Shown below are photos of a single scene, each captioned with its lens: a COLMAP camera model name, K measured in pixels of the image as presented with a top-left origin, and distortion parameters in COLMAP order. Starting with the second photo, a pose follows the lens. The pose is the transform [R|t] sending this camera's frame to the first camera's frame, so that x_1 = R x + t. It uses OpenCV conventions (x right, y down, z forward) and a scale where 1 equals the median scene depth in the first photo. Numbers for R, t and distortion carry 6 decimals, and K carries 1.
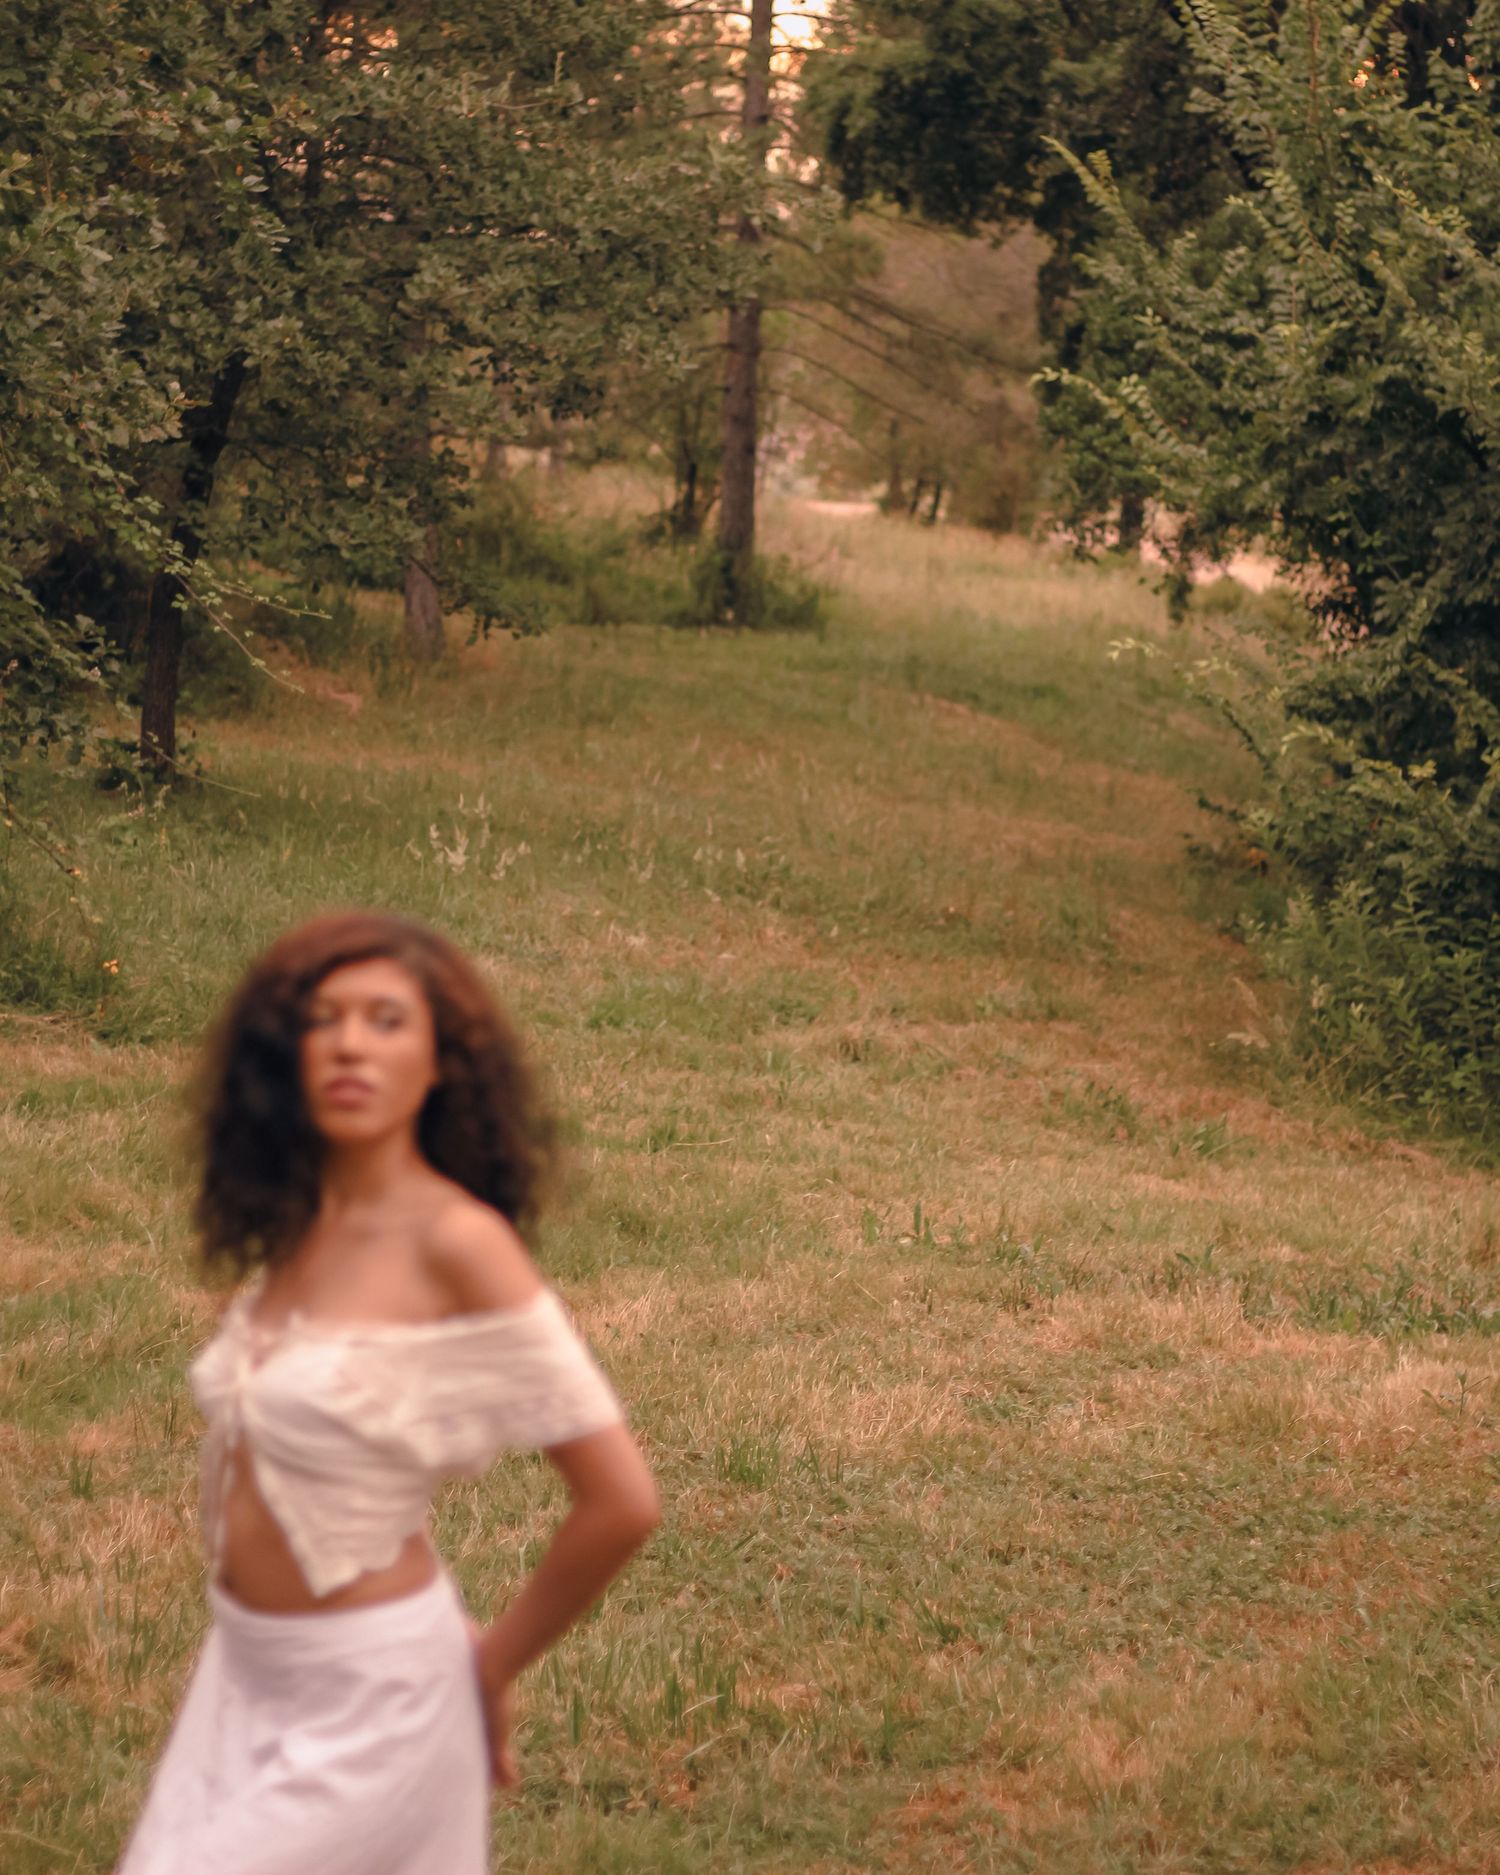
lens RADIAL K [[5125.1, 0, 751.4], [0, 5125.1, 653.6], [0, 0, 1]] dist [0.027554, -1.204778]
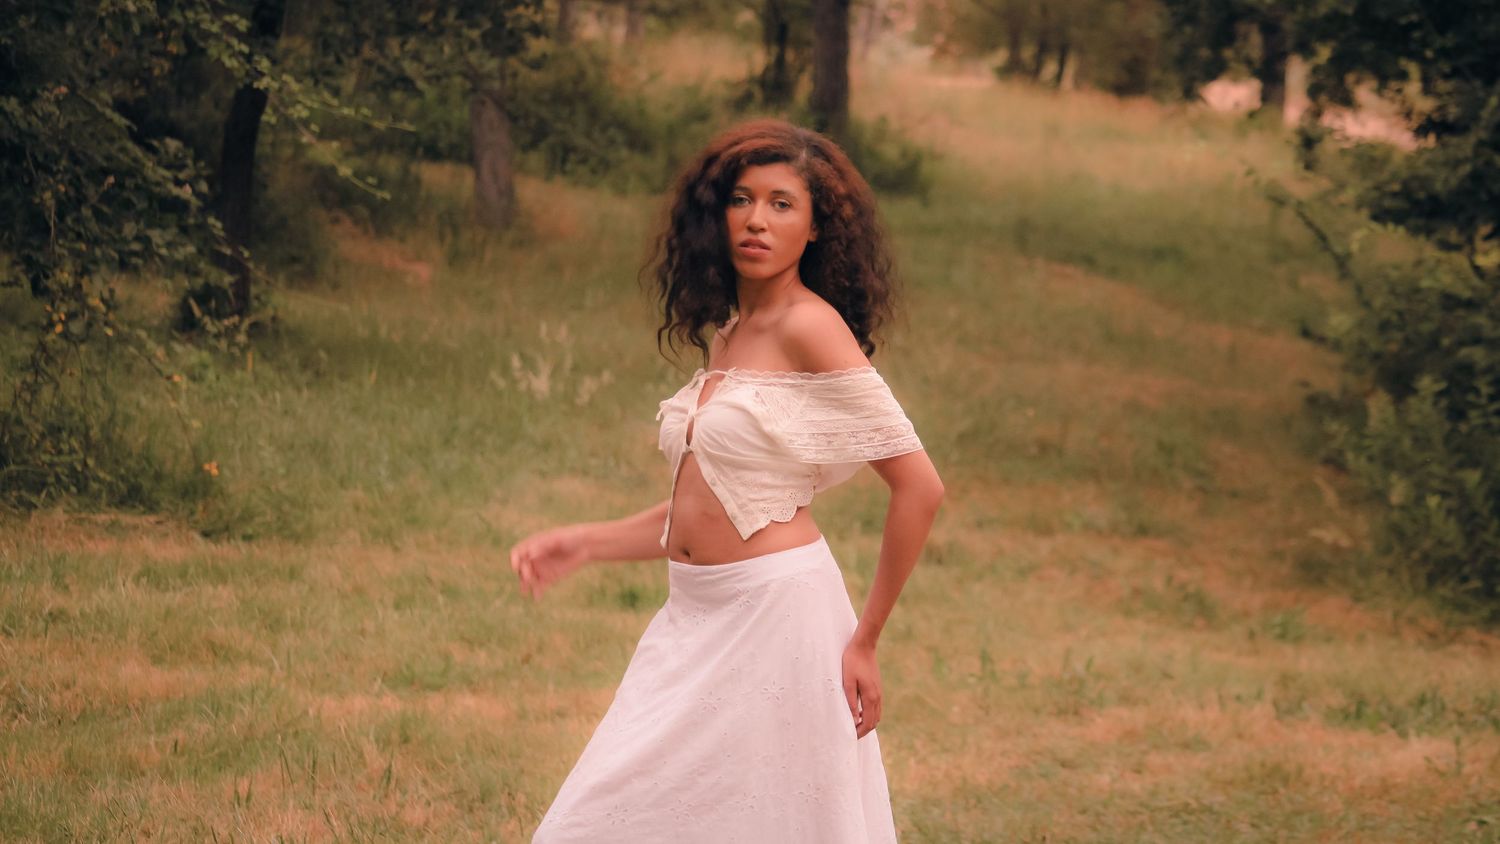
lens RADIAL K [[6833.0, 0, 750.0], [0, 6833.0, 422.0], [0, 0, 1]] dist [-0.000733, -3.408822]
pose [[0.999492, -0.022198, -0.022881, 0.014001], [0.022363, 0.999726, 0.006986, 0.039800], [0.022719, -0.007494, 0.999714, -0.338201]]
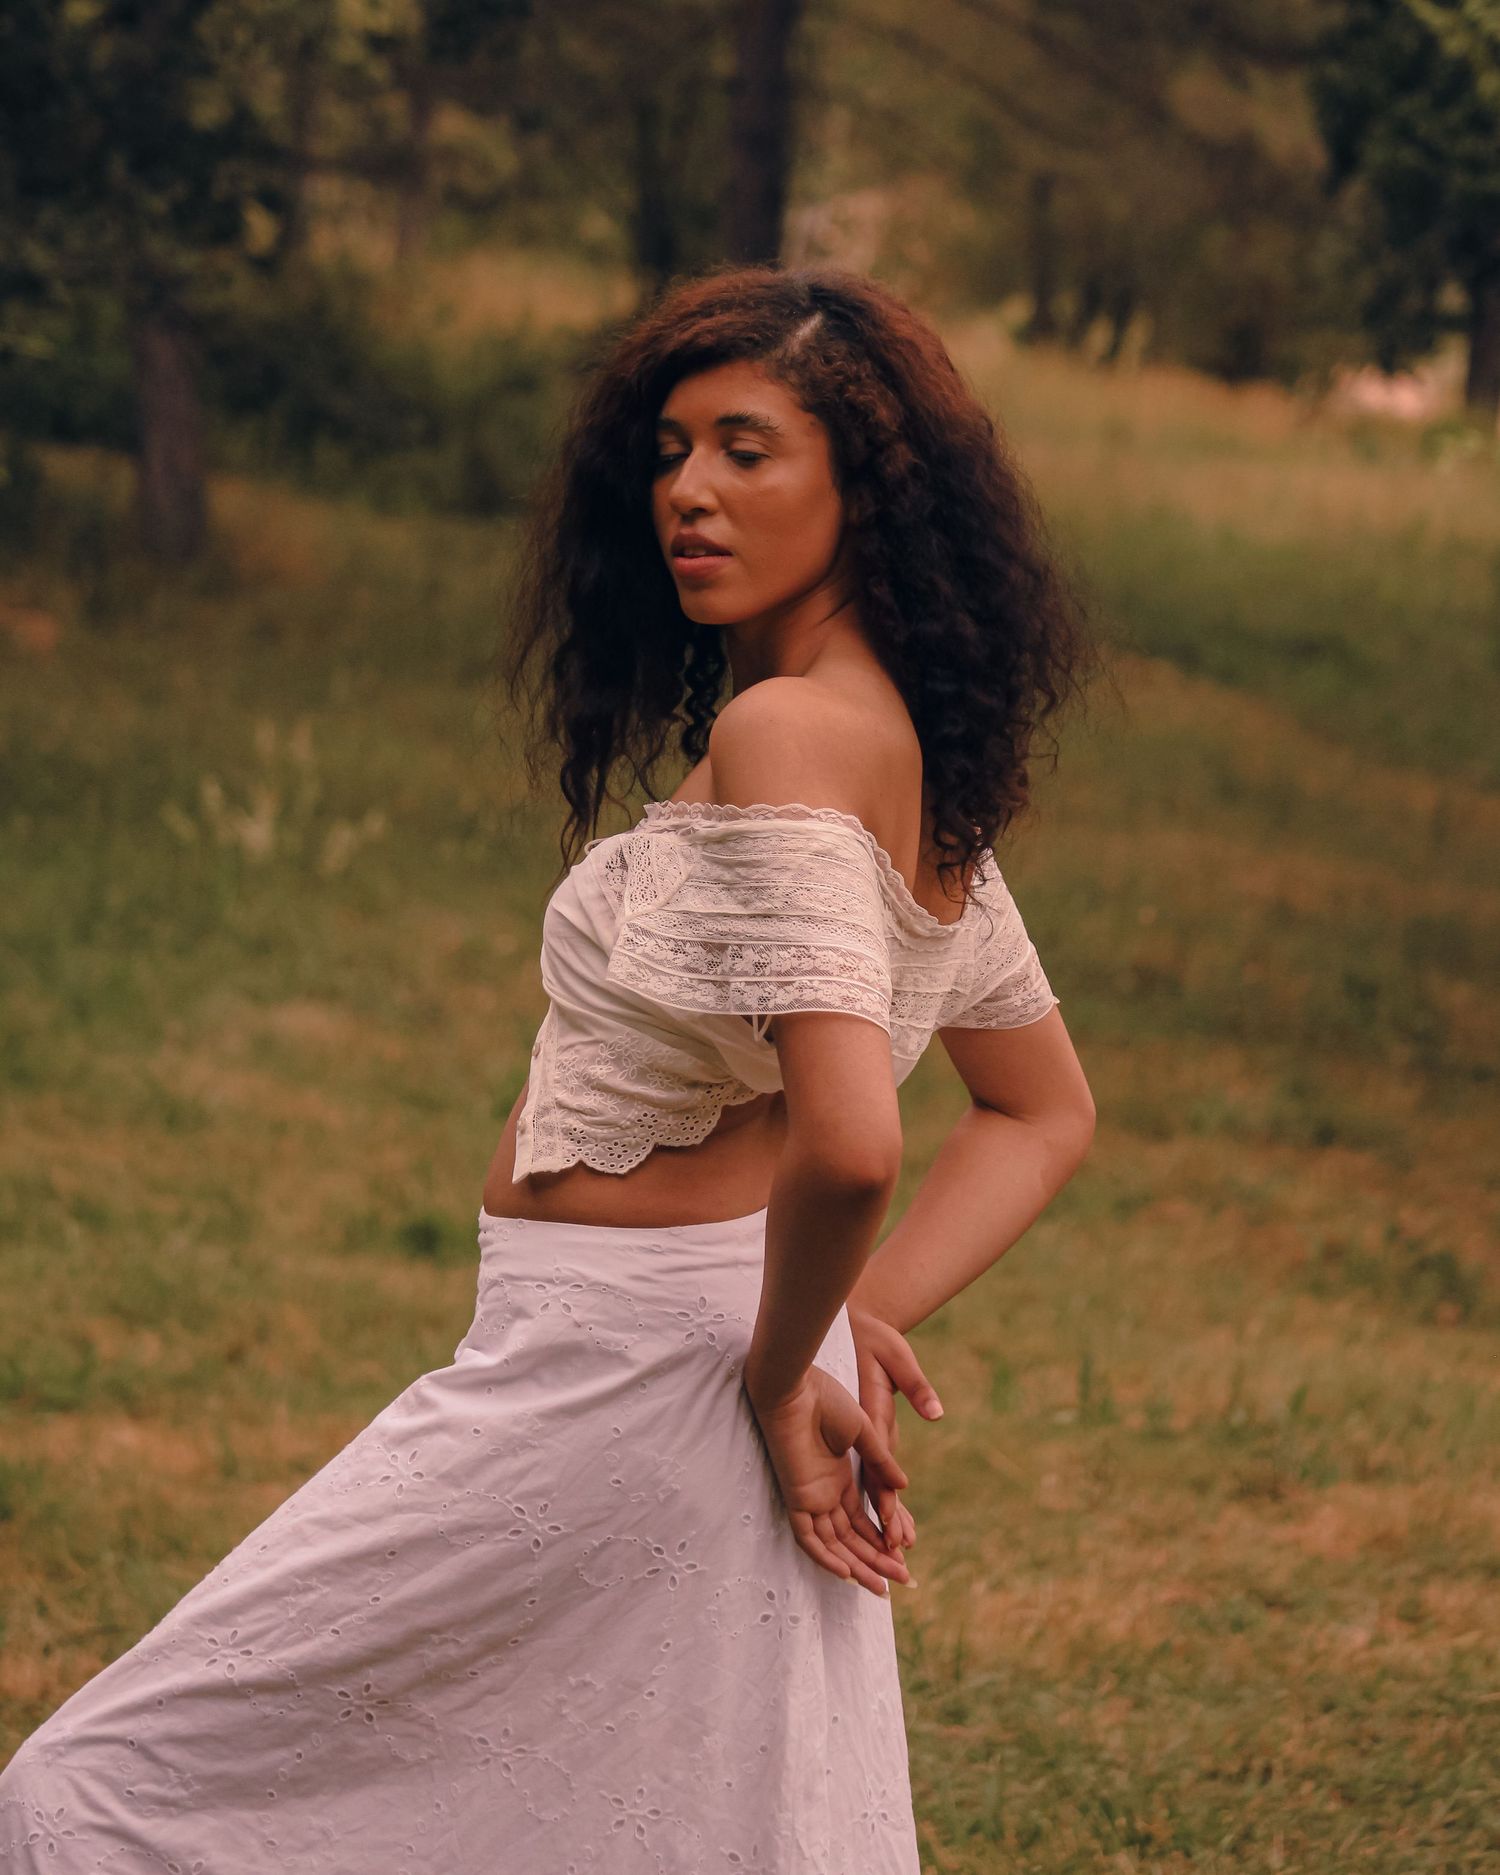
lens RADIAL K [[10263.0, 0, 750.0], [0, 10263.0, 937.5], [0, 0, 1]] dist [-0.120299, 5.014520]
pose [[0.999900, 0.013929, 0.002299, -0.006621], [-0.013952, 0.999851, 0.010138, 0.040055], [-0.002157, -0.010169, 0.999946, -0.111394]]
